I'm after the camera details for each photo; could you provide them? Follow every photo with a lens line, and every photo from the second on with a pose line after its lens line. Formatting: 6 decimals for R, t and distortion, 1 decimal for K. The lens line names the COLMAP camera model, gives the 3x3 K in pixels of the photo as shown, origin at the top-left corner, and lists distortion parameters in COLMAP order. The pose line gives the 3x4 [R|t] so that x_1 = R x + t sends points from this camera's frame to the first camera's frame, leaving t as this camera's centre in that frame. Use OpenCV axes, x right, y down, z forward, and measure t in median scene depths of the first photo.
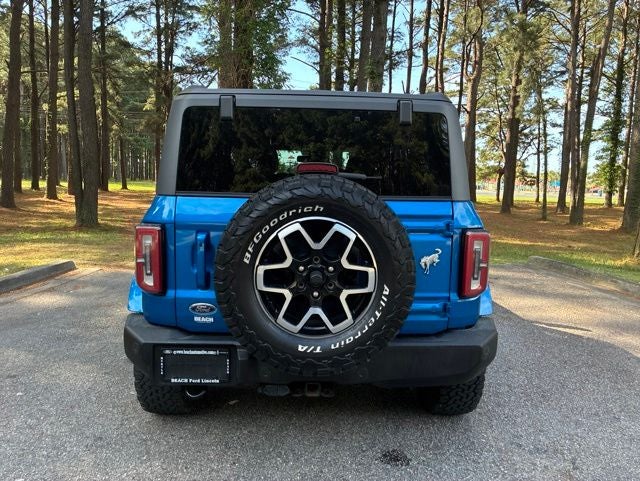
lens RADIAL K [[480.6, 0, 318.1], [0, 480.6, 240.4], [0, 0, 1]] dist [0.048559, -0.053349]
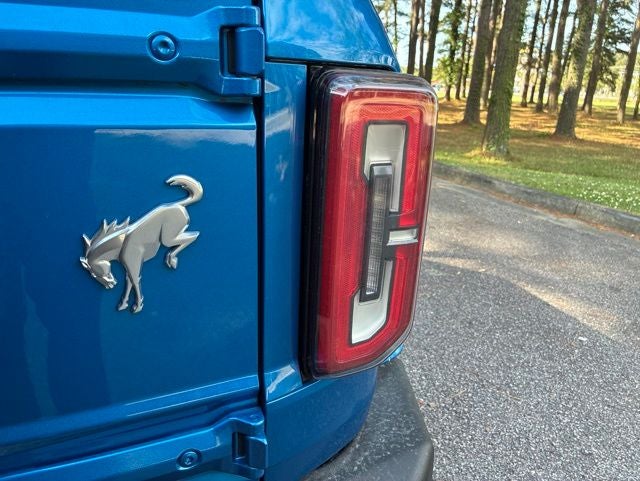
lens RADIAL K [[480.6, 0, 318.1], [0, 480.6, 240.4], [0, 0, 1]] dist [0.048559, -0.053349]
pose [[0.956511, -0.081582, 0.280055, 0.241493], [0.021822, 0.977416, 0.210197, 0.004452], [-0.290878, -0.194944, 0.936689, 0.800870]]
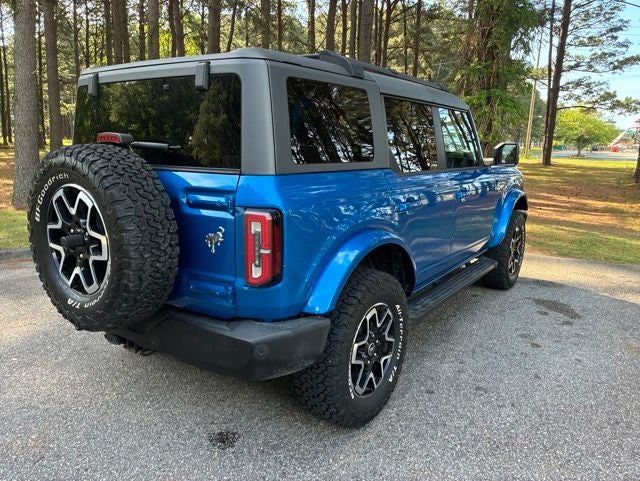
lens RADIAL K [[479.1, 0, 327.8], [0, 479.1, 239.9], [0, 0, 1]] dist [0.055293, -0.089337]
pose [[0.801264, 0.108086, -0.588468, 0.929602], [-0.071975, 0.993818, 0.084535, -0.048329], [0.593967, -0.025380, 0.804089, 0.389460]]
